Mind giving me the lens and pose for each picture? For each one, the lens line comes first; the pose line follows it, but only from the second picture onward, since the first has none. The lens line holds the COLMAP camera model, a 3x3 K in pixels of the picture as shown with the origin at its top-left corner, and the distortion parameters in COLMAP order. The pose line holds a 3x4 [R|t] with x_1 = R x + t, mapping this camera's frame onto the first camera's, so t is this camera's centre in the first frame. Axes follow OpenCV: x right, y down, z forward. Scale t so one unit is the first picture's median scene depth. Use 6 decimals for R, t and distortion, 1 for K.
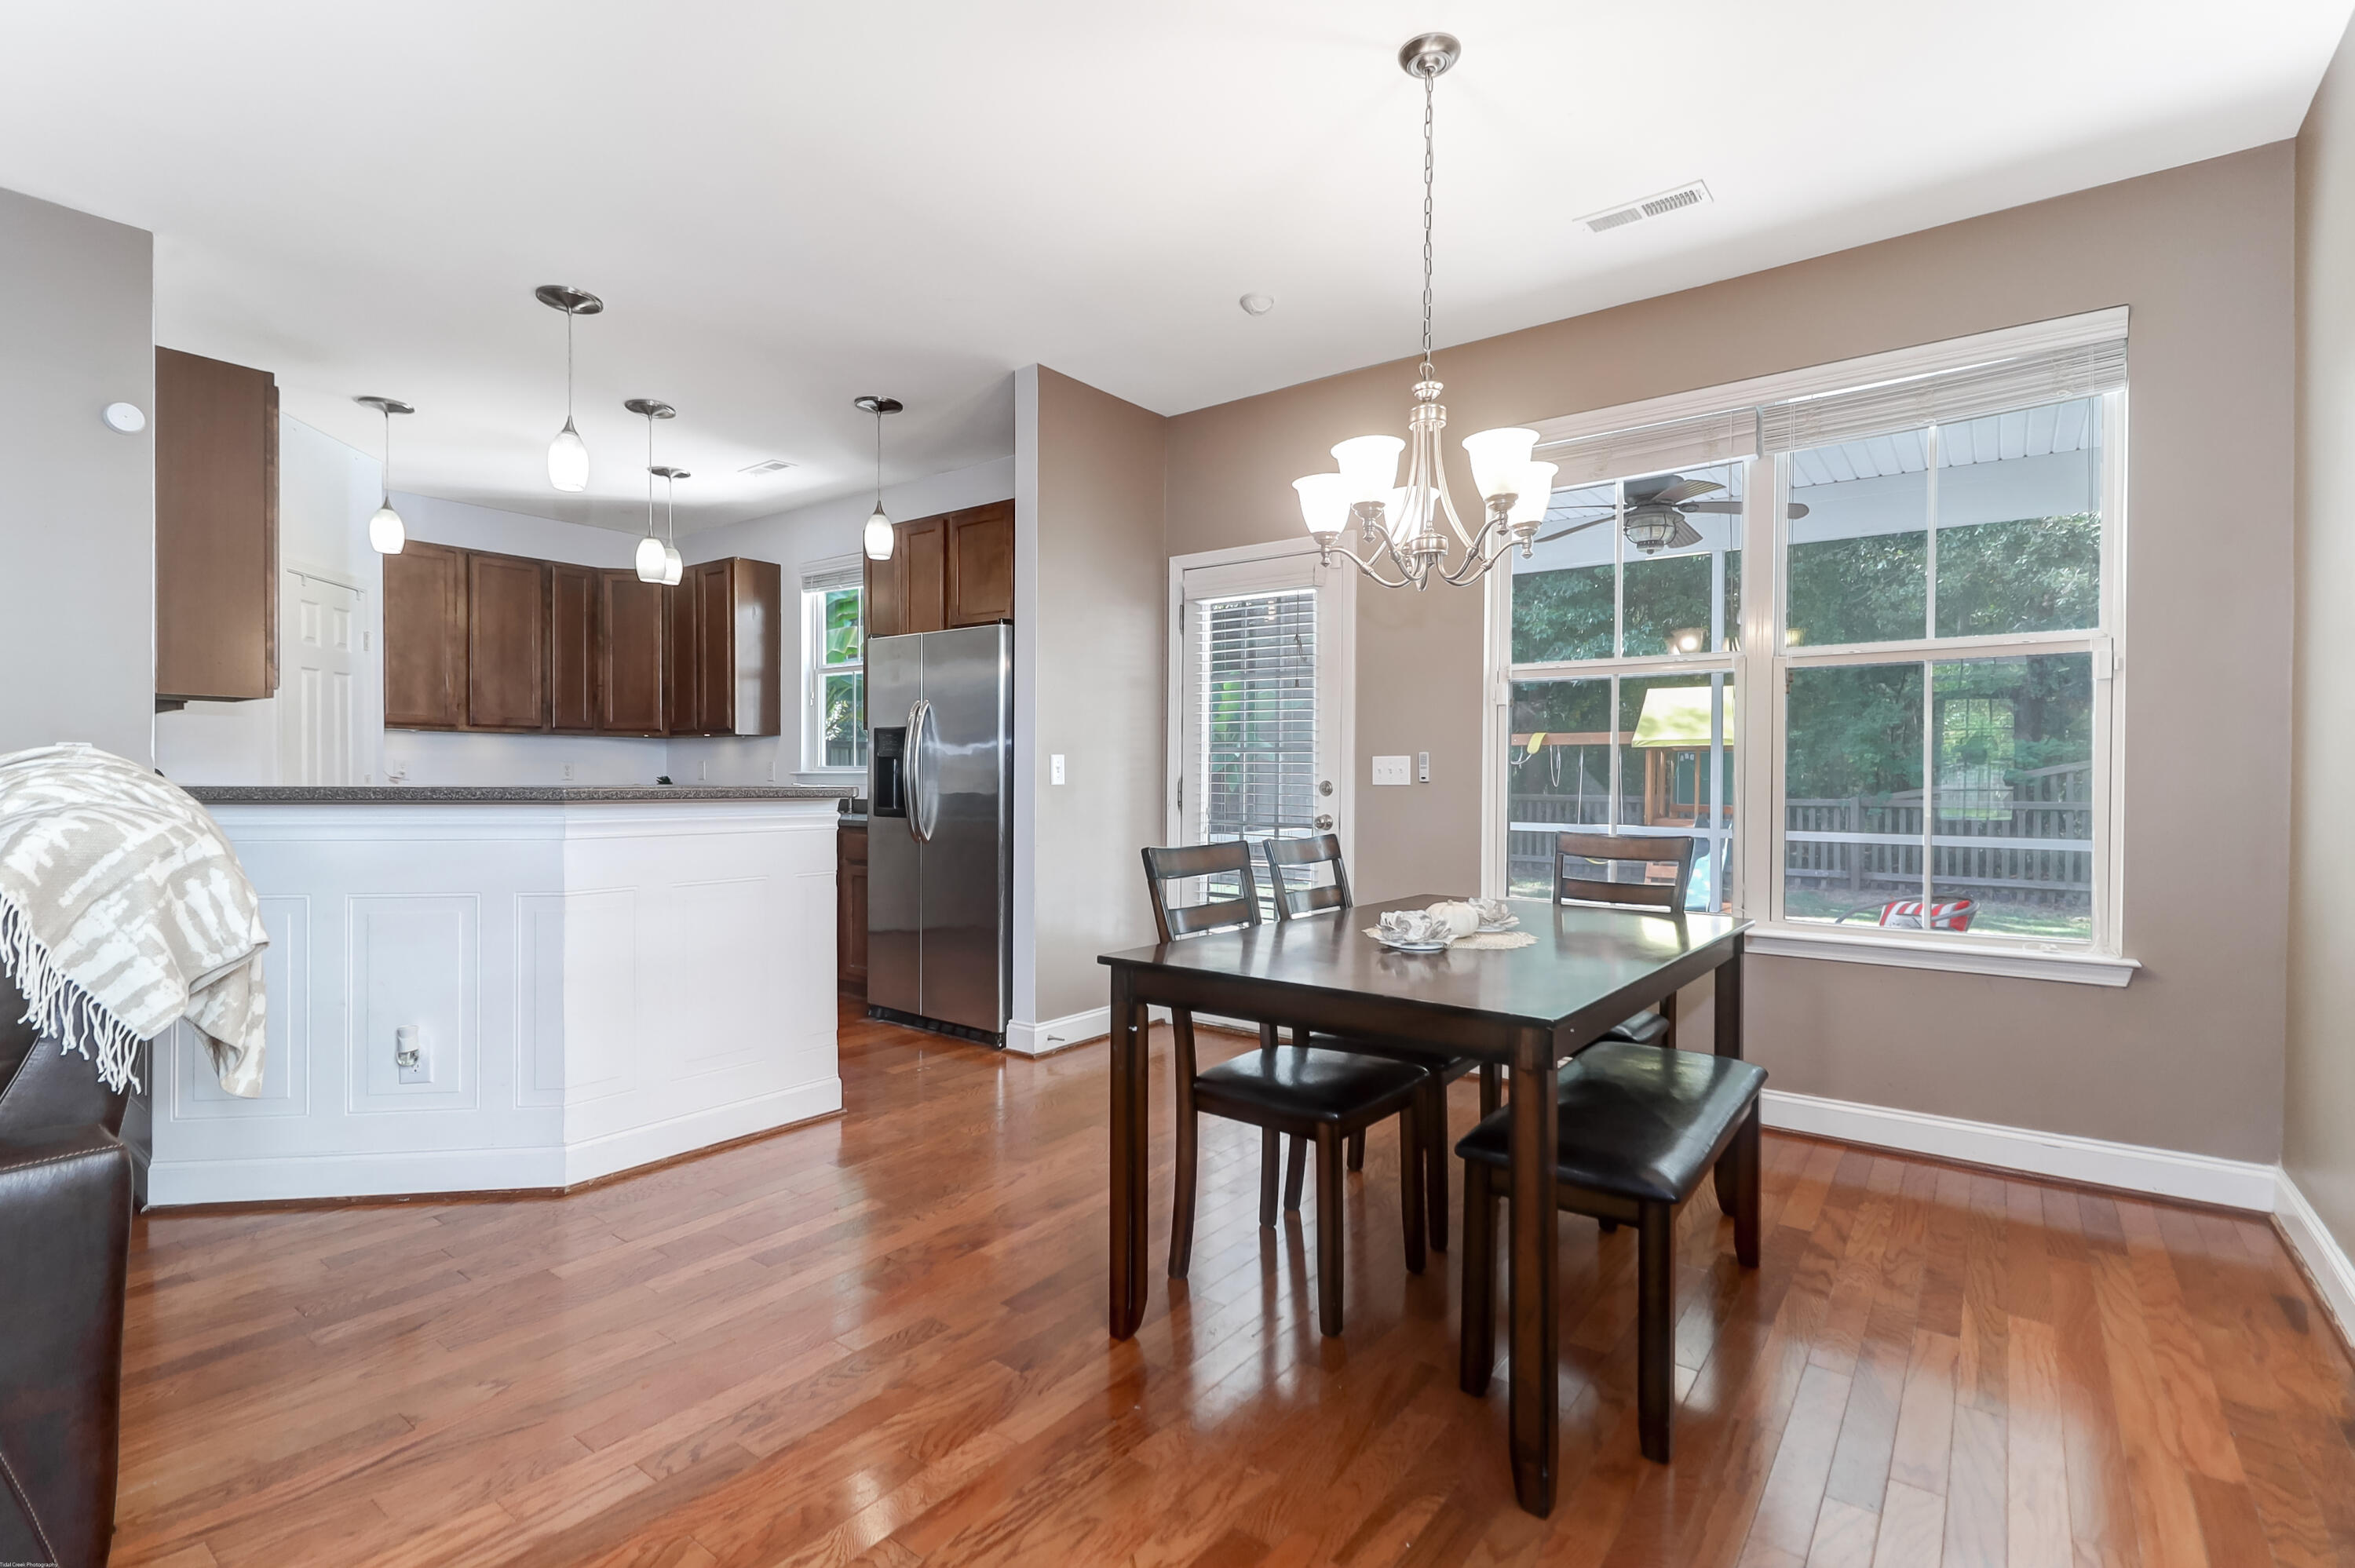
lens RADIAL K [[1086.0, 0, 1174.0], [0, 1086.0, 787.2], [0, 0, 1]] dist [0.021694, -0.015658]
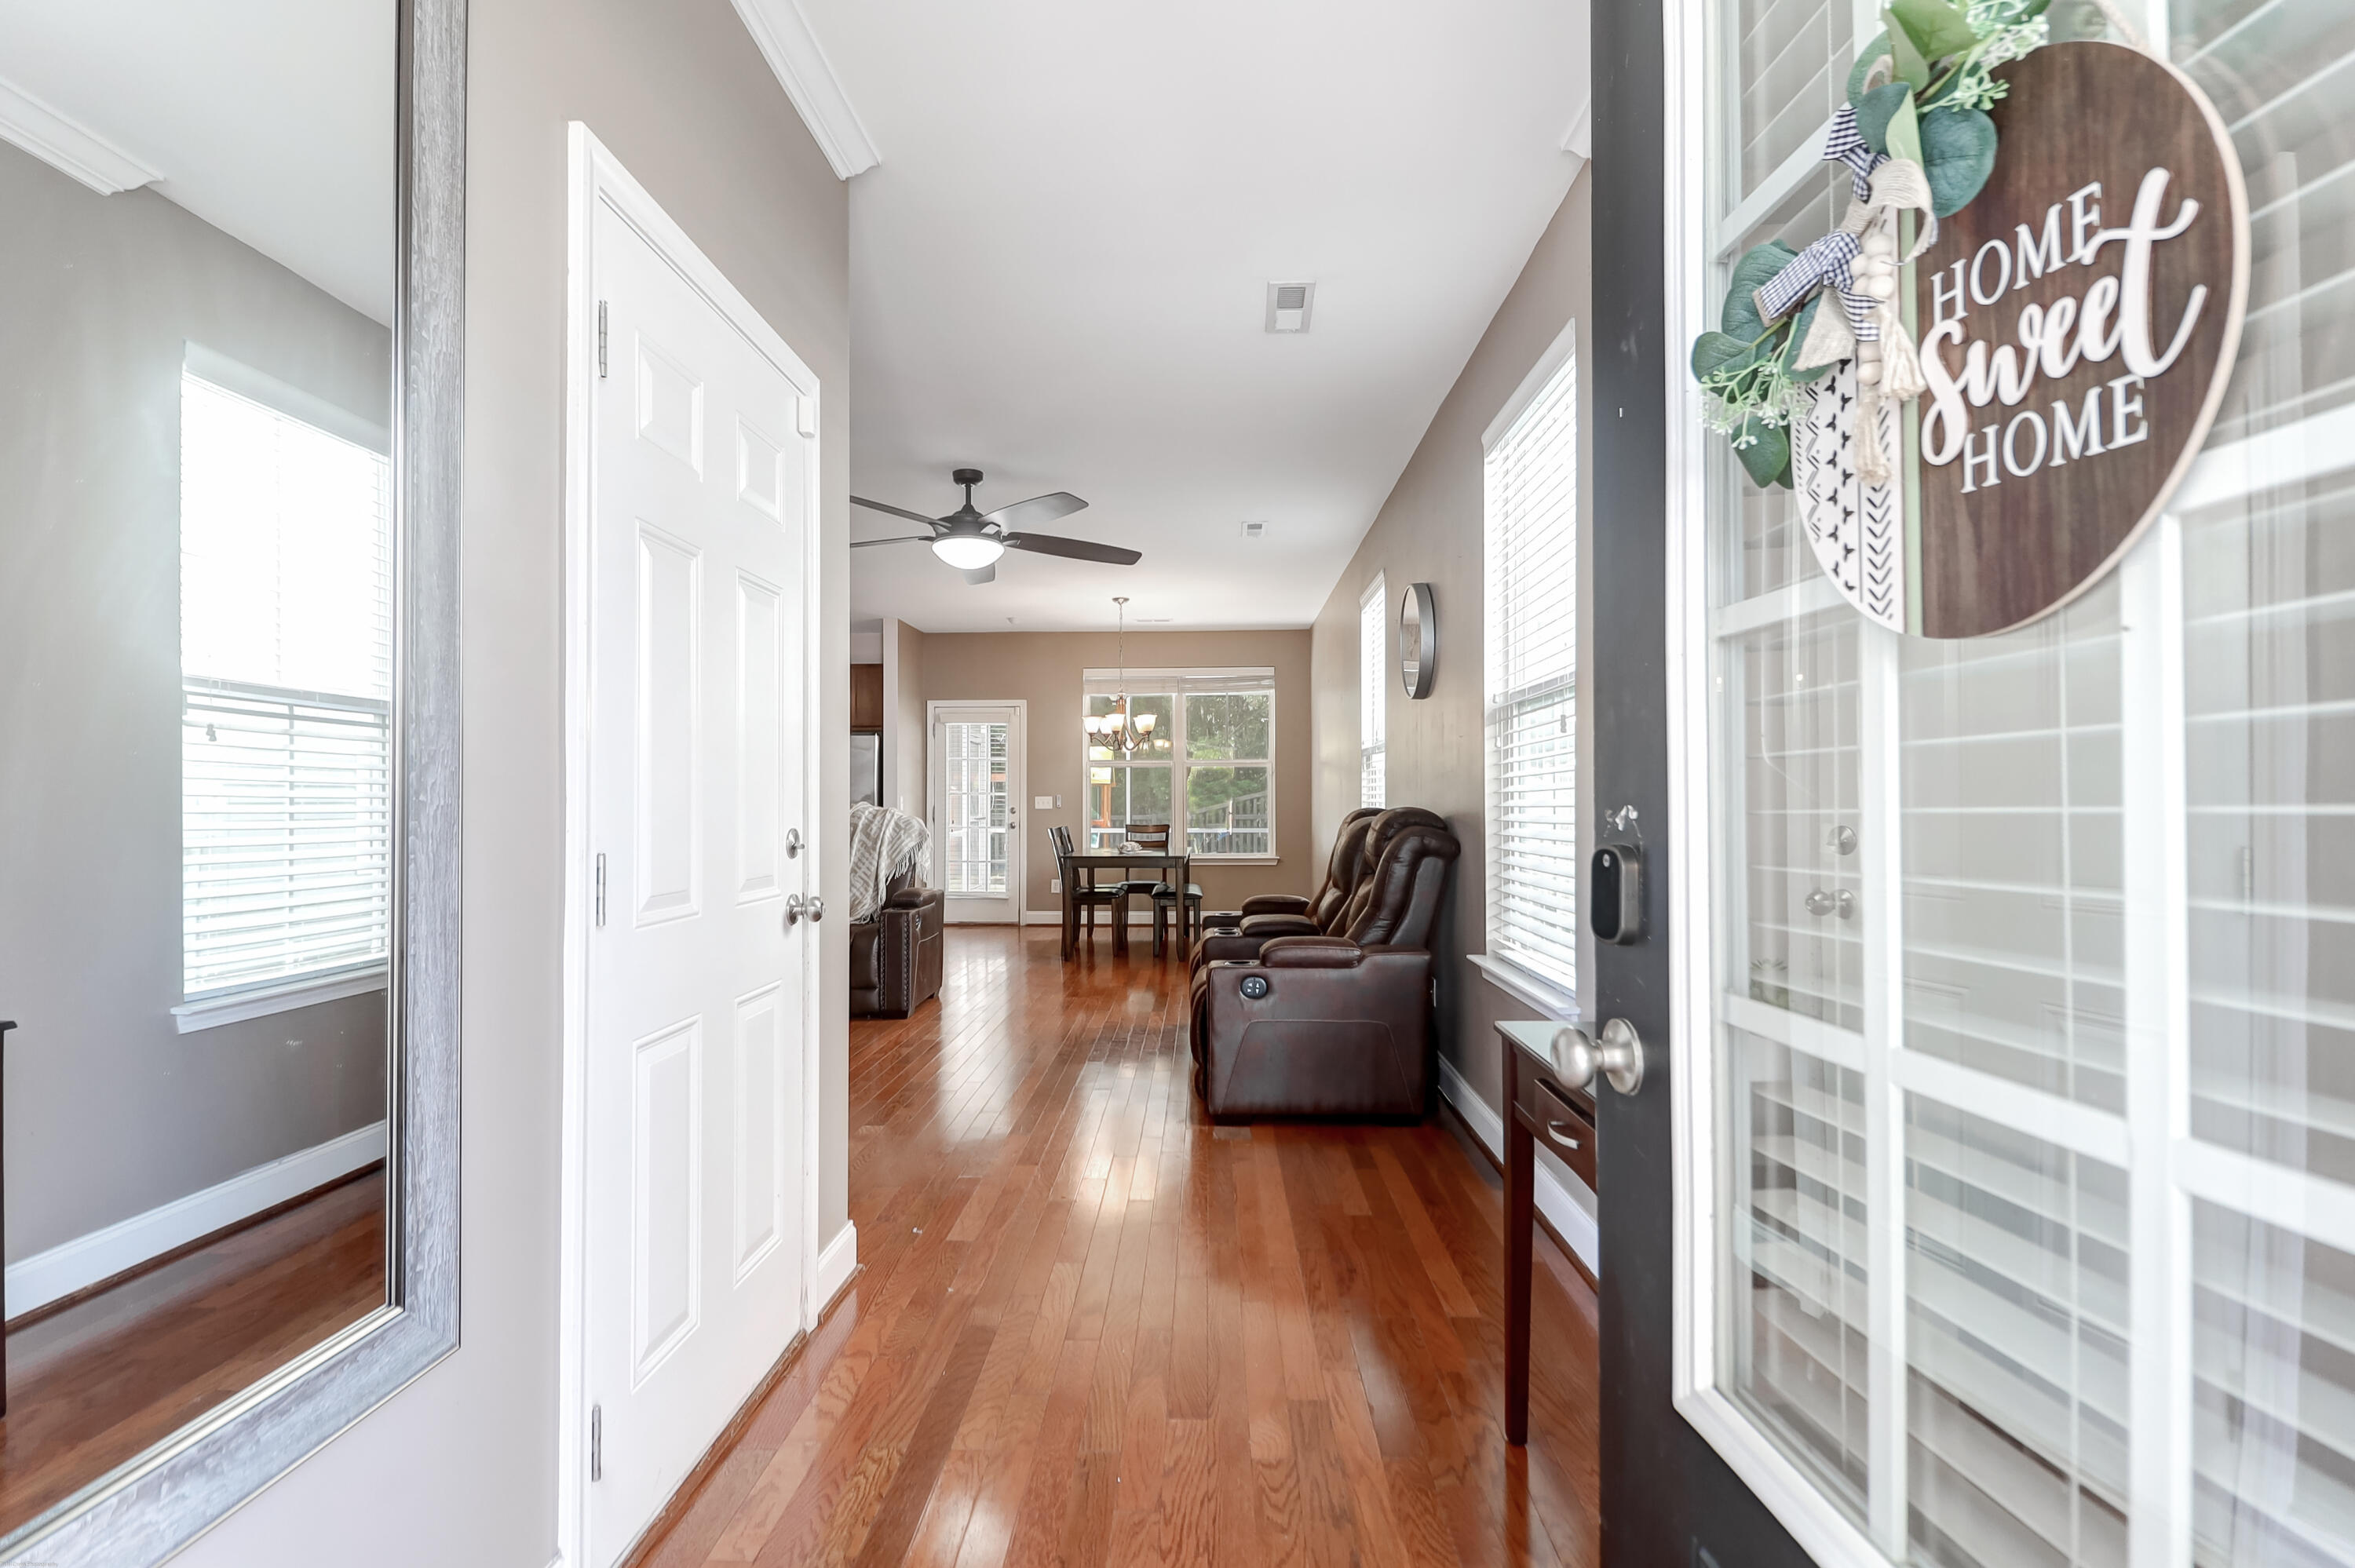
lens RADIAL K [[1086.0, 0, 1174.0], [0, 1086.0, 787.2], [0, 0, 1]] dist [0.021694, -0.015658]
pose [[0.815177, 0.000520, 0.579211, -0.837107], [0.012400, 0.999755, -0.018349, -0.002020], [-0.579079, 0.022140, 0.814971, -0.979407]]
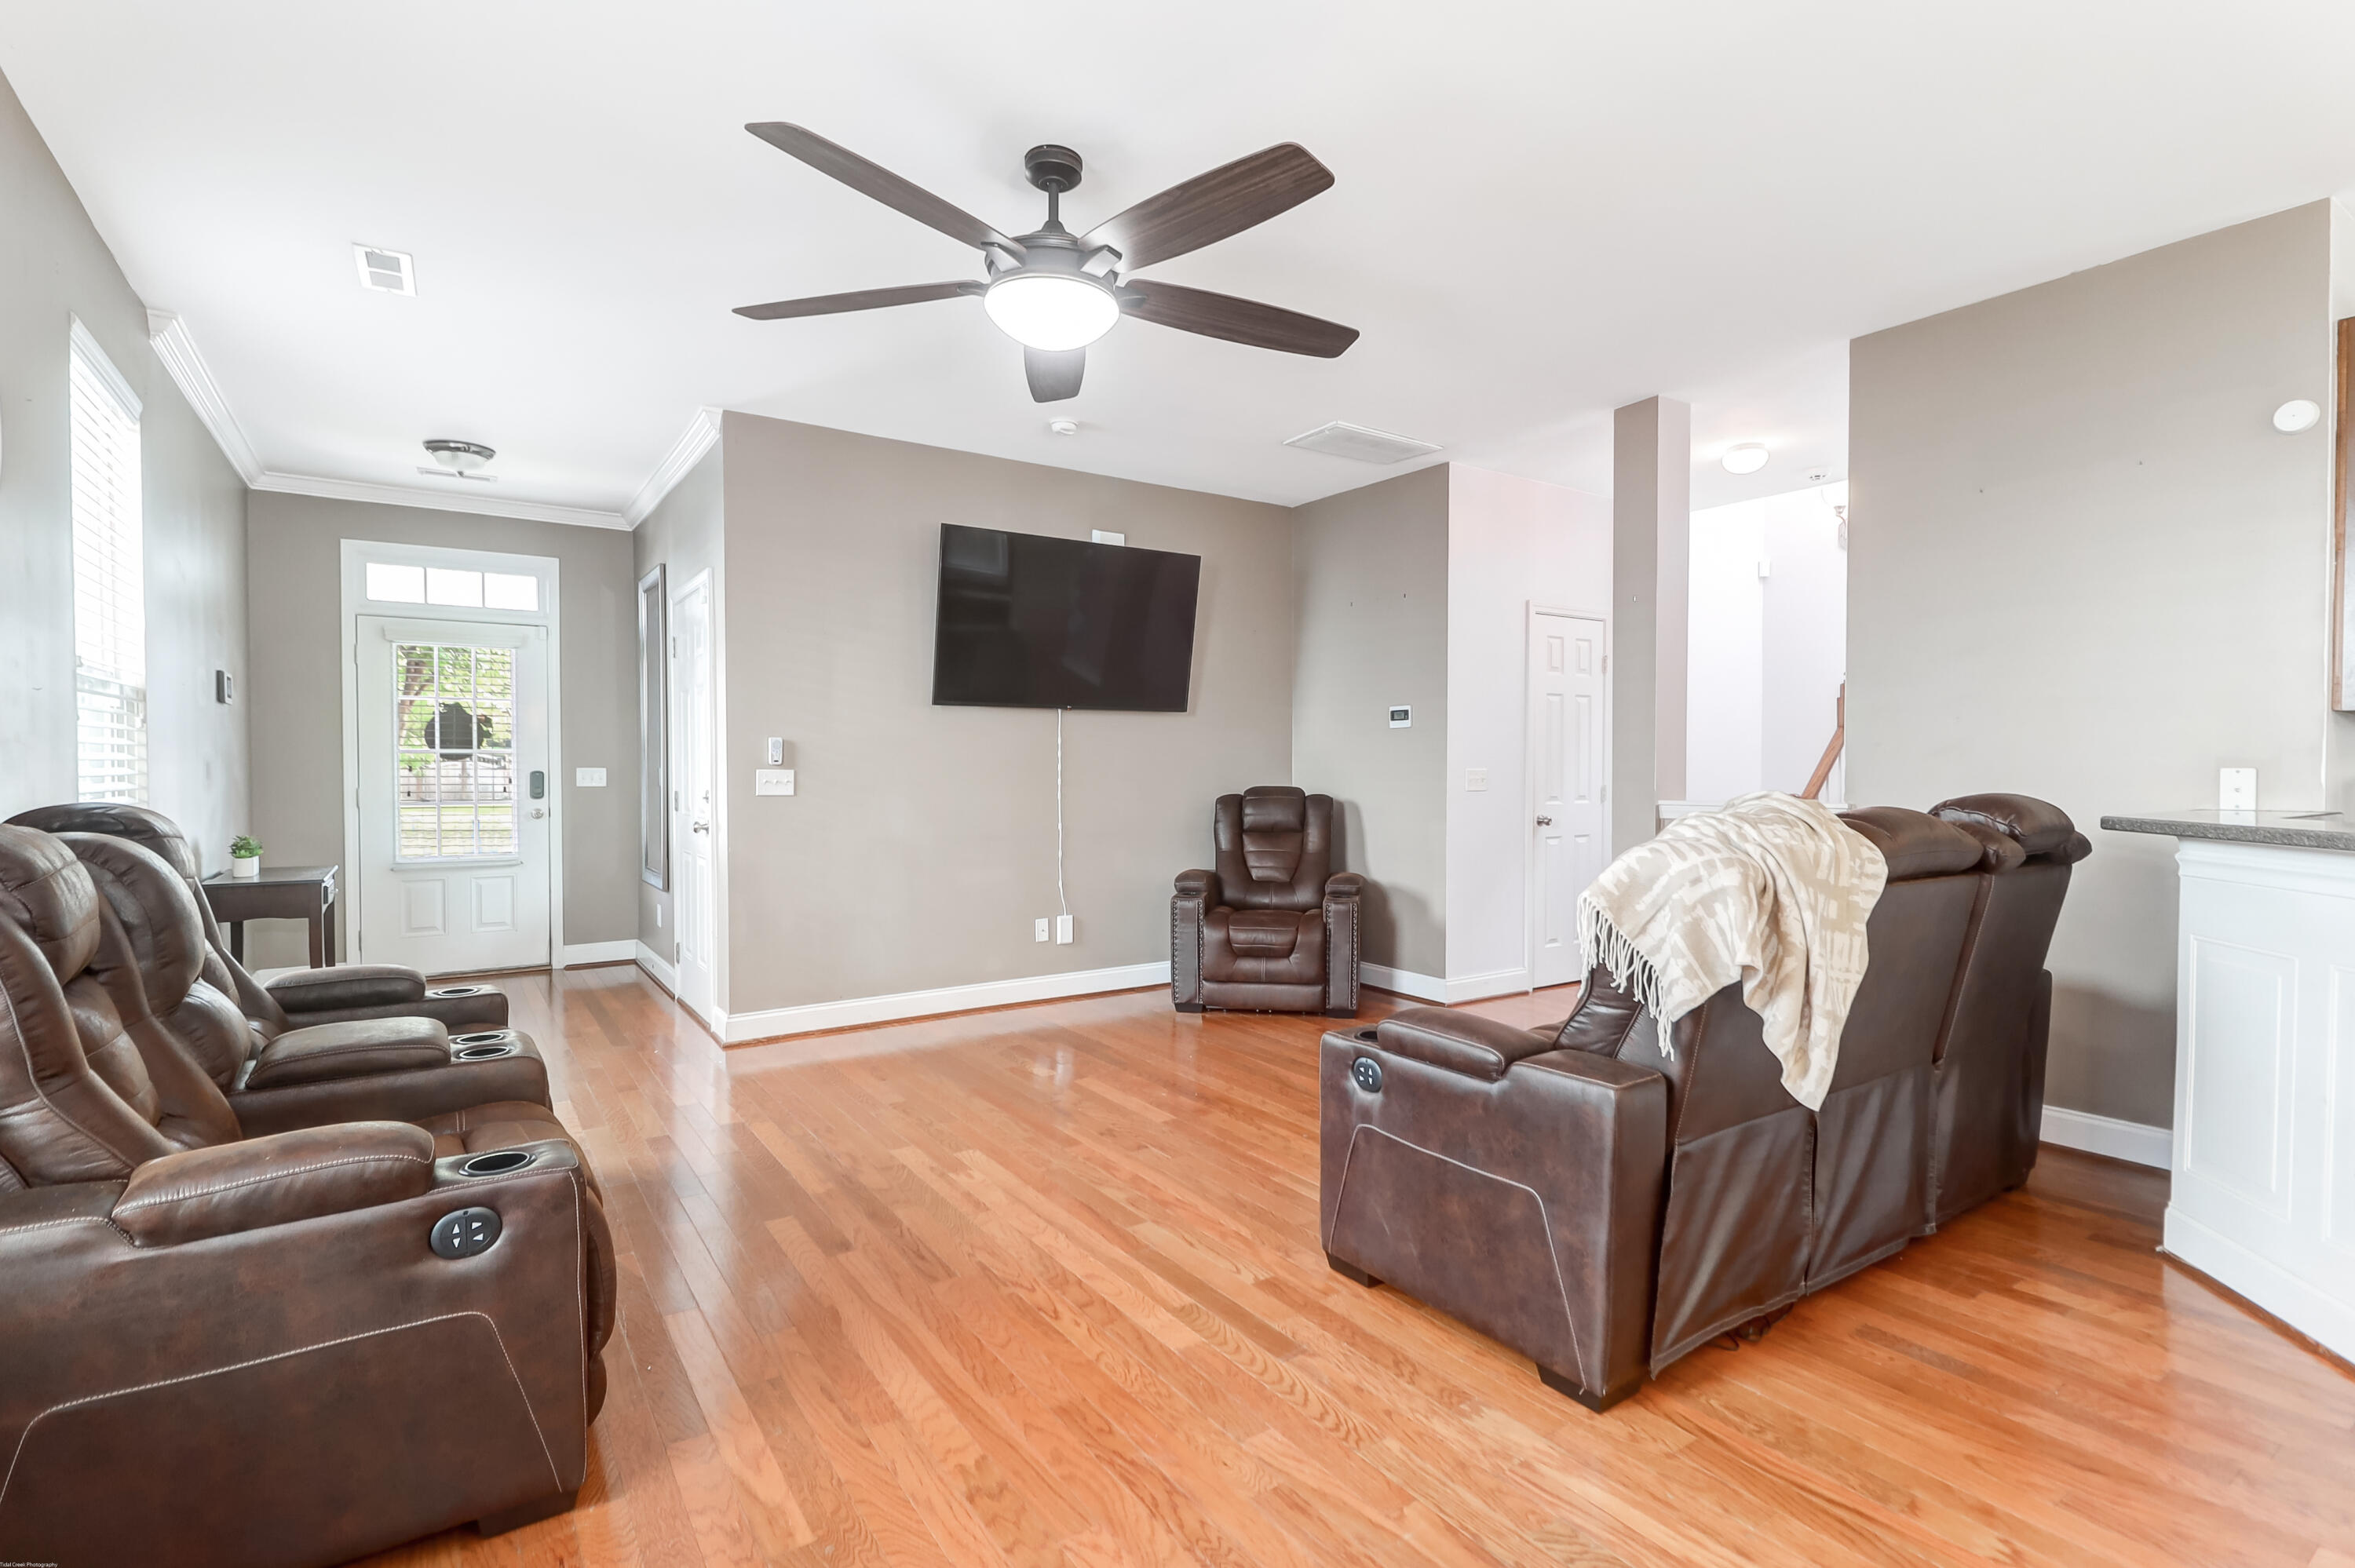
lens RADIAL K [[1096.6, 0, 1177.5], [0, 1096.6, 784.0], [0, 0, 1]] dist [0.024653, -0.015558]
pose [[-0.319543, 0.010681, -0.947512, 0.157189], [-0.010043, 0.999842, 0.014657, -0.020904], [0.947519, 0.014200, -0.319385, 0.270963]]
